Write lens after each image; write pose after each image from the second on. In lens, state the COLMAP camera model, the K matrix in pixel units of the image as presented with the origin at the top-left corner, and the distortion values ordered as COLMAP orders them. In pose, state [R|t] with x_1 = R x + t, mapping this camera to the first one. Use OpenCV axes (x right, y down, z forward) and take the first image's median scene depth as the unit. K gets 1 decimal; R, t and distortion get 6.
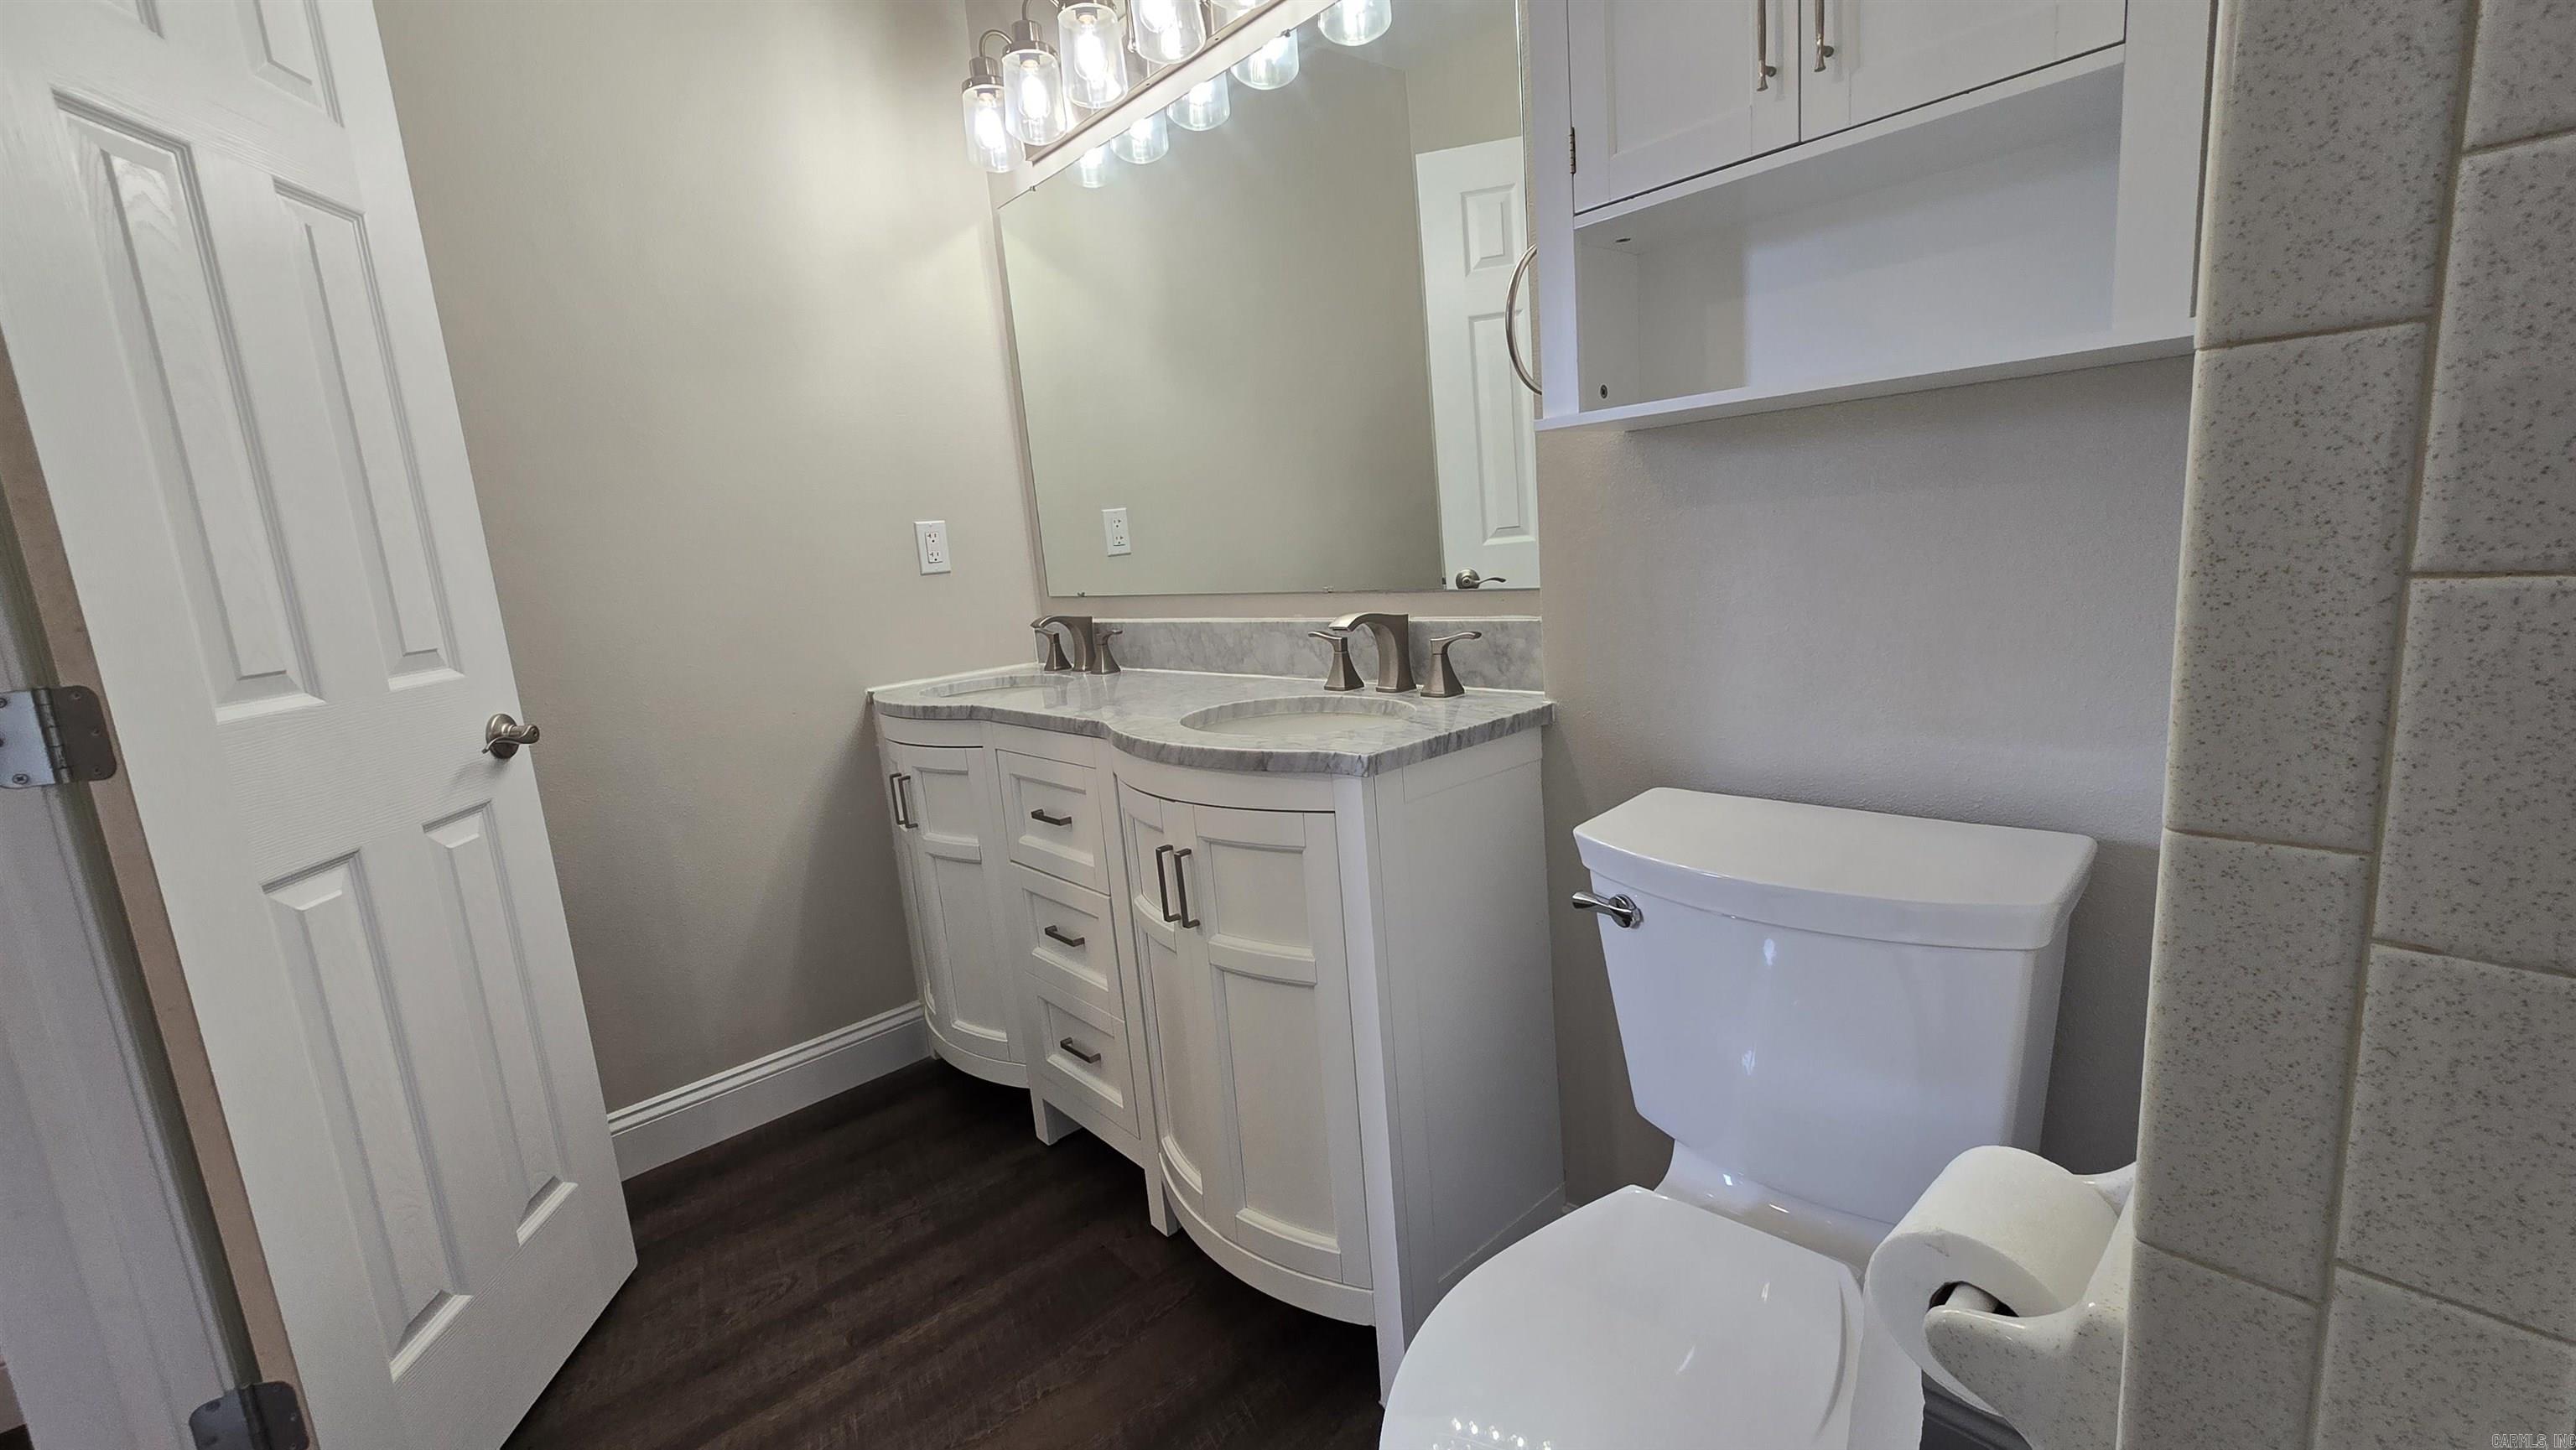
lens RADIAL K [[1052.0, 0, 1287.6], [0, 1052.0, 733.9], [0, 0, 1]] dist [0.001023, -0.002553]
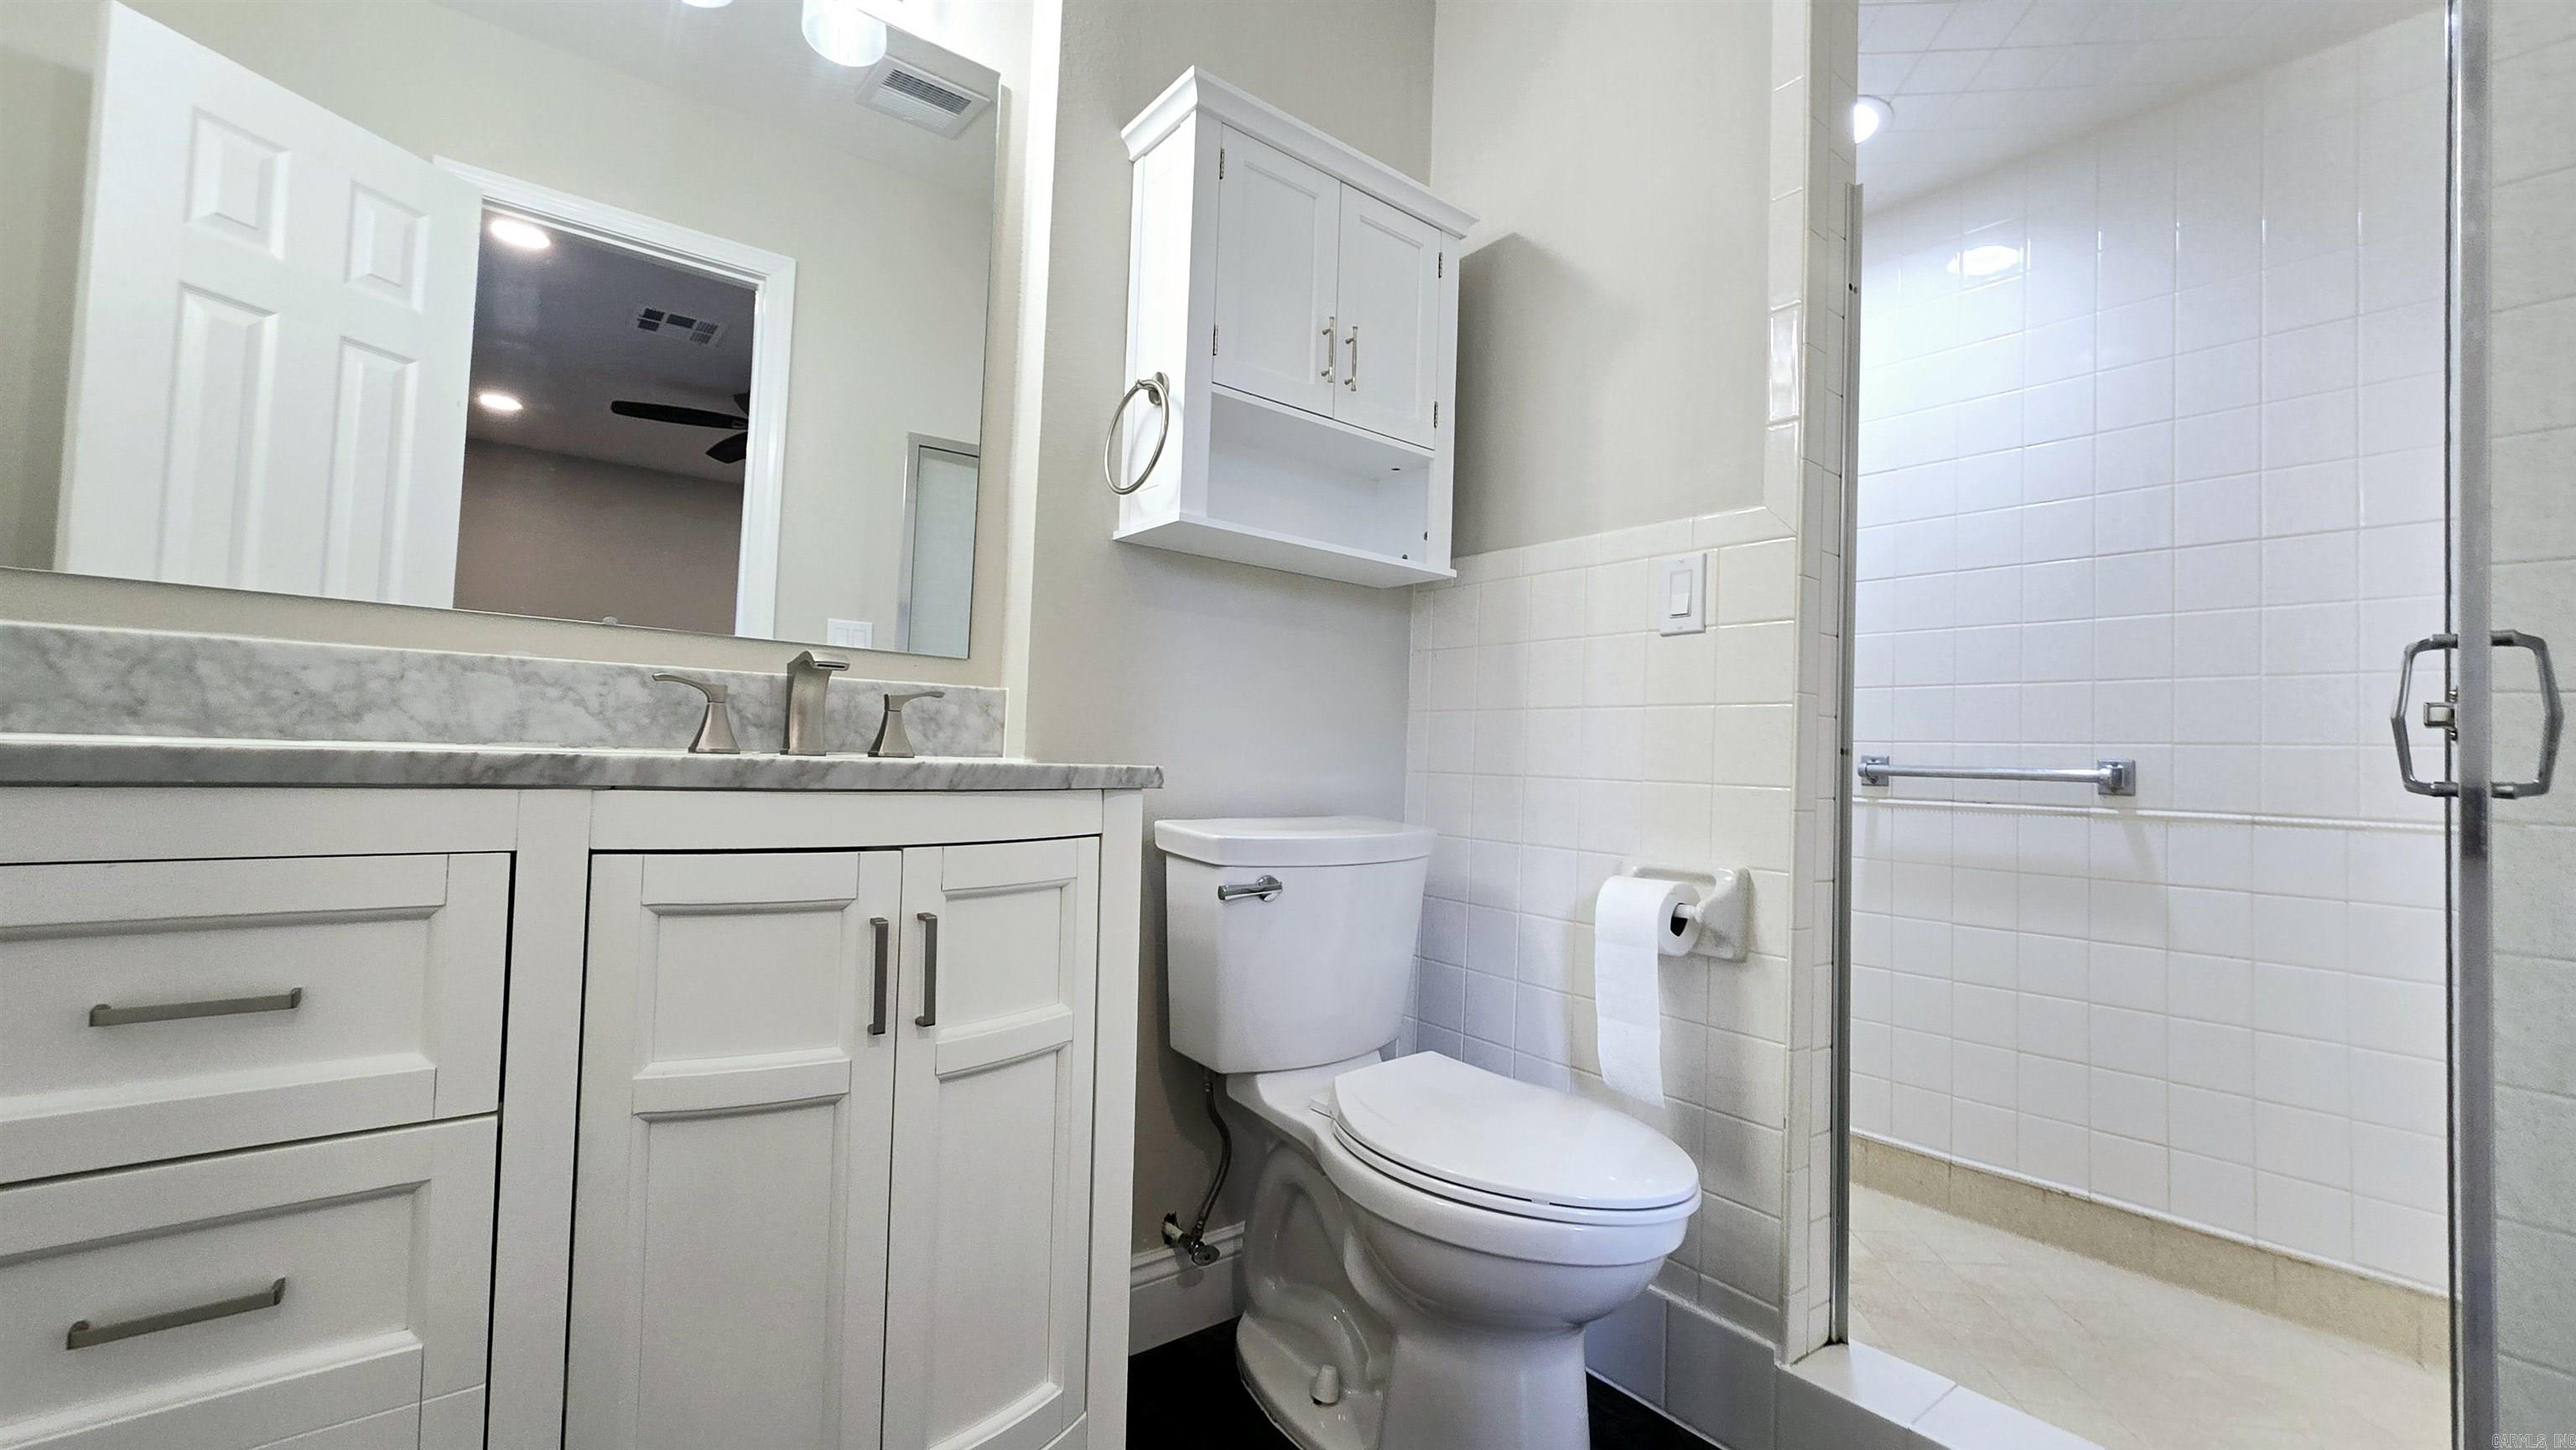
lens RADIAL K [[1052.0, 0, 1289.3], [0, 1052.0, 721.7], [0, 0, 1]] dist [0.001023, -0.002553]
pose [[0.058437, 0.122904, 0.990697, -0.610721], [0.145703, 0.980716, -0.130260, 0.083466], [-0.987601, 0.151960, 0.039403, 0.524812]]
